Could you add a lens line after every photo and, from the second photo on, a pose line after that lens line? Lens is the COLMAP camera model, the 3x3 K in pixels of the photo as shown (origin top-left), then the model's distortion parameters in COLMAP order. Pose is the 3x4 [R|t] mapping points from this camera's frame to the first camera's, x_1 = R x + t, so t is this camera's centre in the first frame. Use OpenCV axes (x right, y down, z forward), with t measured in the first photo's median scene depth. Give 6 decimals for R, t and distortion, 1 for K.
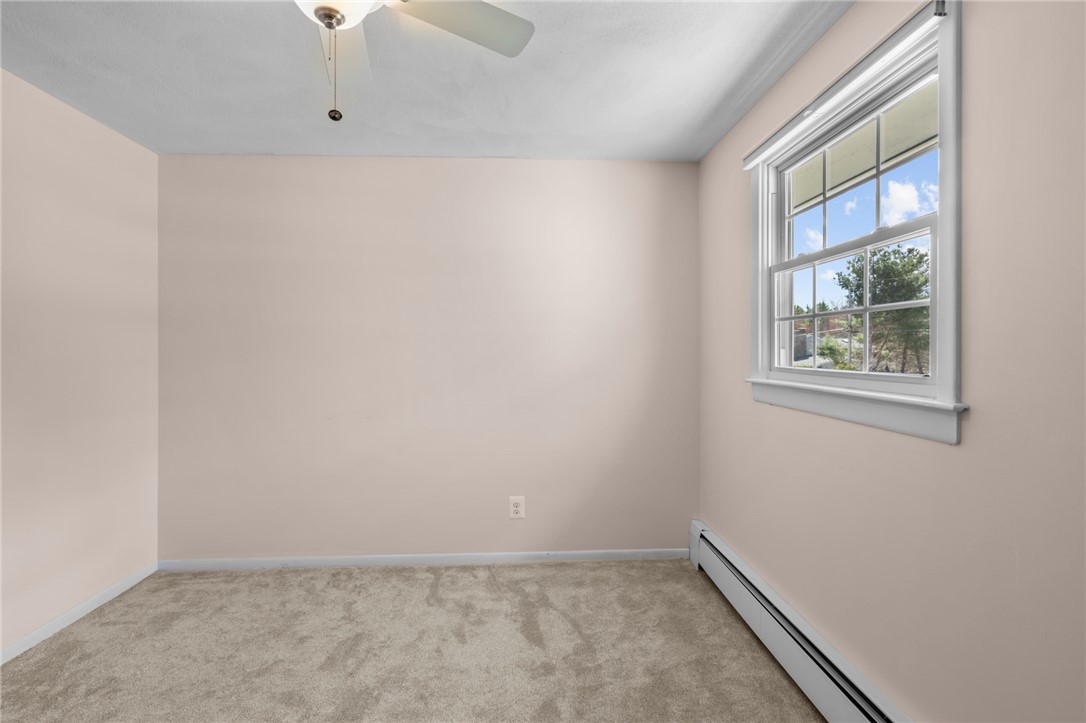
lens RADIAL K [[497.6, 0, 534.7], [0, 497.6, 347.5], [0, 0, 1]] dist [-0.012831, 0.005128]
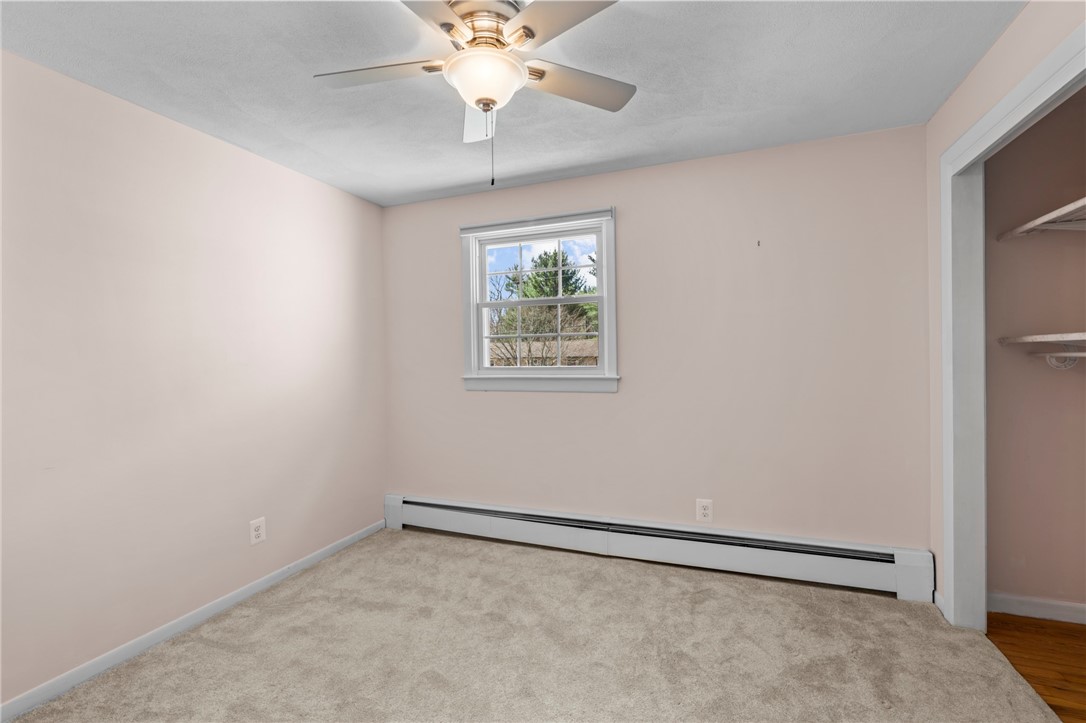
lens RADIAL K [[497.6, 0, 540.4], [0, 497.6, 360.9], [0, 0, 1]] dist [-0.012831, 0.005128]
pose [[0.399838, -0.019565, 0.916377, -0.757391], [0.013435, 0.999790, 0.015484, -0.002295], [-0.916487, 0.006120, 0.400017, 0.167611]]
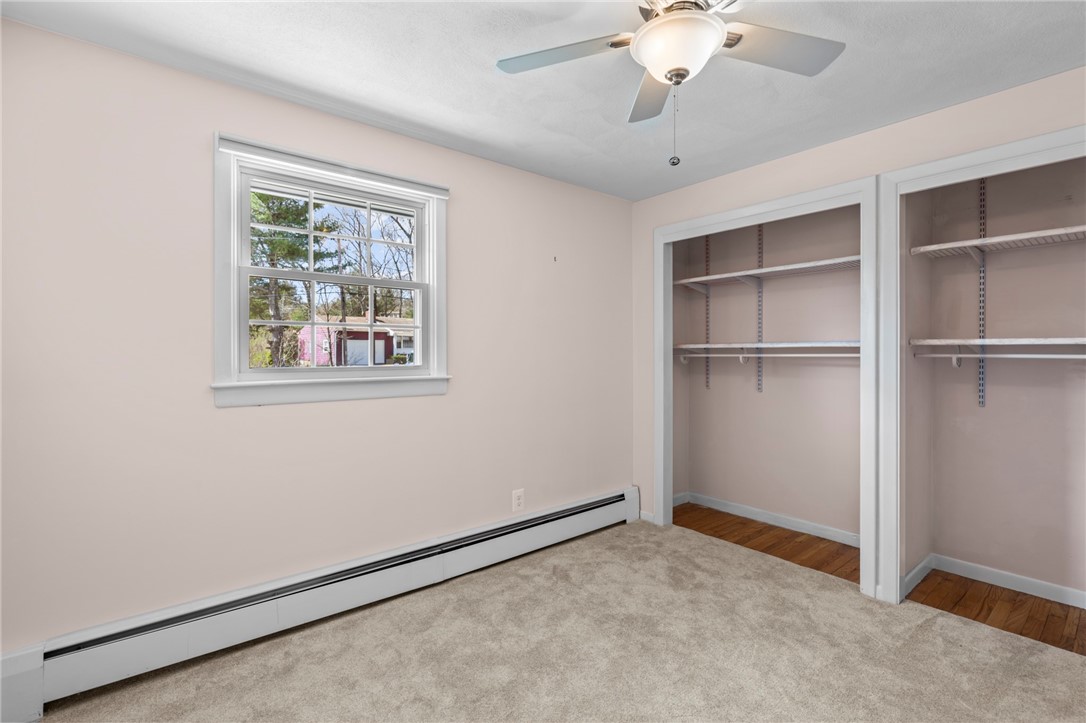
lens RADIAL K [[497.6, 0, 539.8], [0, 497.6, 356.0], [0, 0, 1]] dist [-0.012831, 0.005128]
pose [[-0.615938, -0.010406, 0.787726, -0.556223], [-0.006346, 0.999946, 0.008248, 0.002095], [-0.787769, 0.000081, -0.615971, 0.971257]]
